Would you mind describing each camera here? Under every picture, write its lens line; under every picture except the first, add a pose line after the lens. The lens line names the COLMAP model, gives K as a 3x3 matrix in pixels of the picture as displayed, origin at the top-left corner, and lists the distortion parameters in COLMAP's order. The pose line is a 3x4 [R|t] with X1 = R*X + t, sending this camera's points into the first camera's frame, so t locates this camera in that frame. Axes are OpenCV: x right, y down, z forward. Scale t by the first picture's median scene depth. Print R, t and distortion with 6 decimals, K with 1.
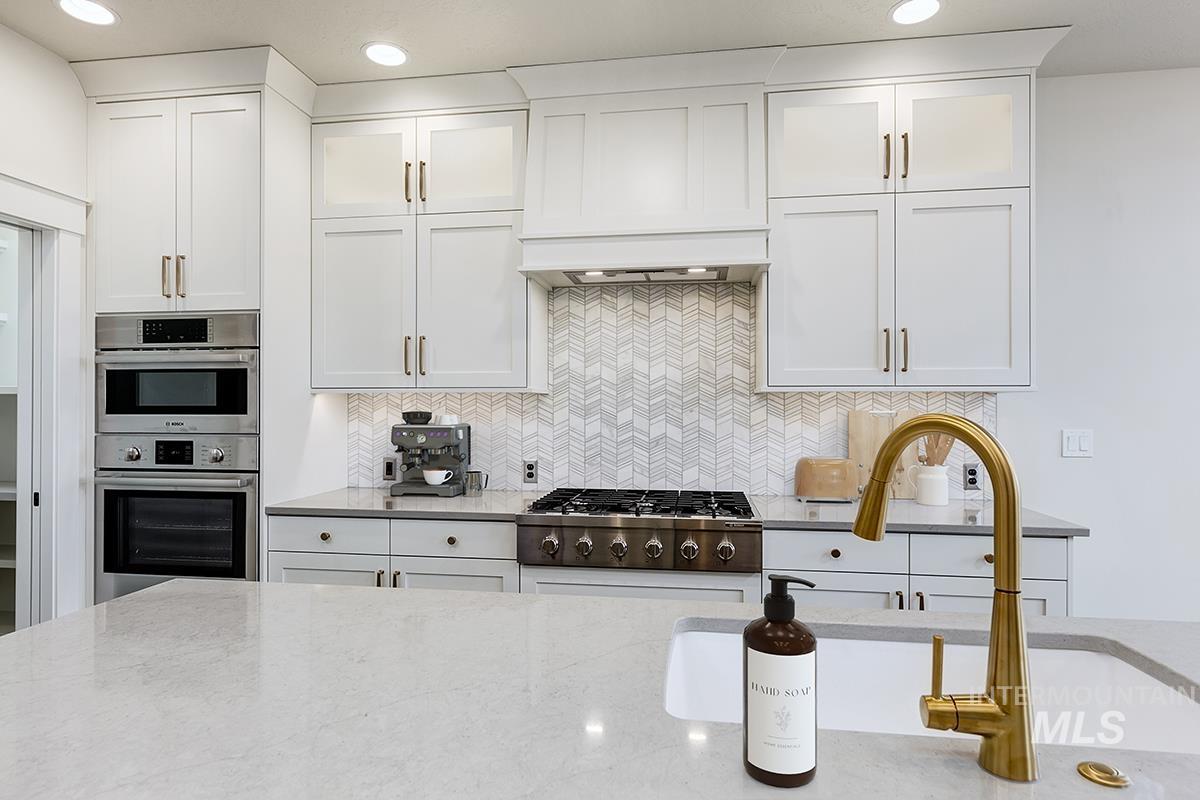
lens RADIAL K [[650.5, 0, 600.0], [0, 650.5, 400.0], [0, 0, 1]] dist [0.001212, 0.000157]
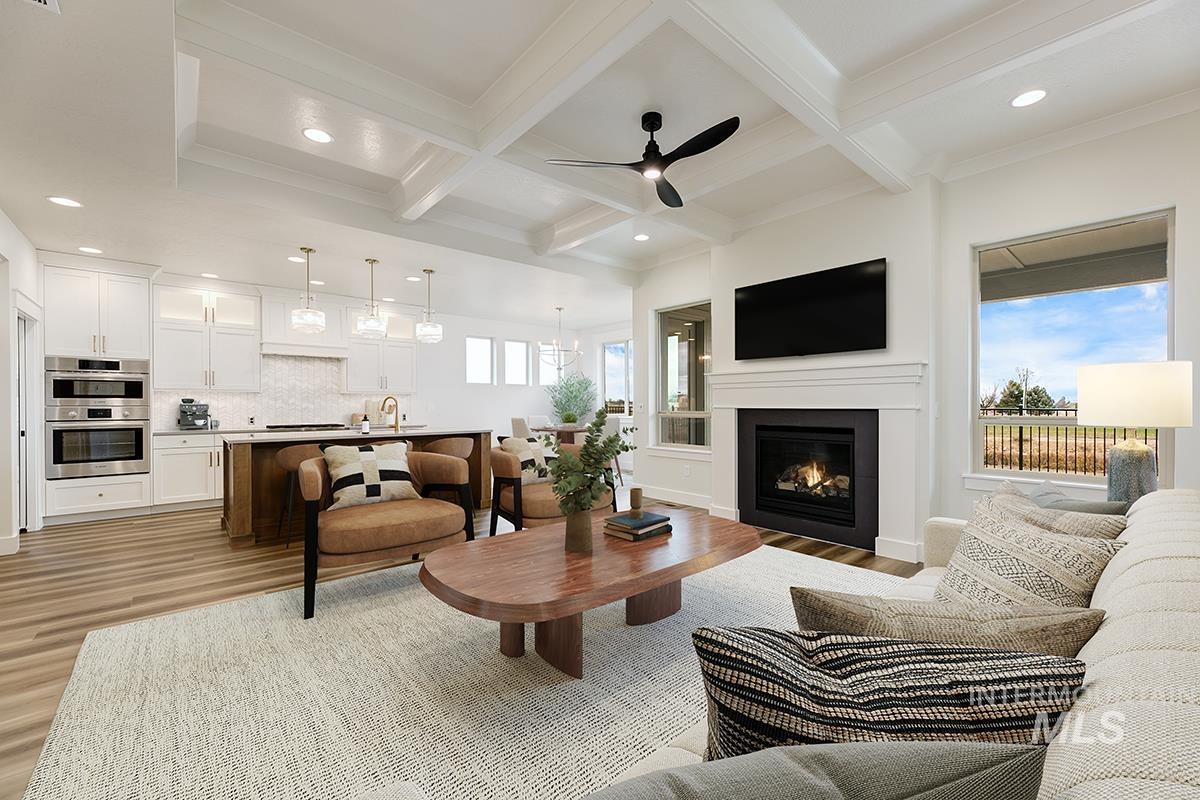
lens RADIAL K [[482.9, 0, 600.0], [0, 482.9, 400.0], [0, 0, 1]] dist [0.001434, 0.000141]
pose [[0.653936, 0.004855, 0.756534, -0.753079], [-0.007371, 0.999973, -0.000047, 0.013146], [-0.756514, -0.005546, 0.653954, -1.592698]]
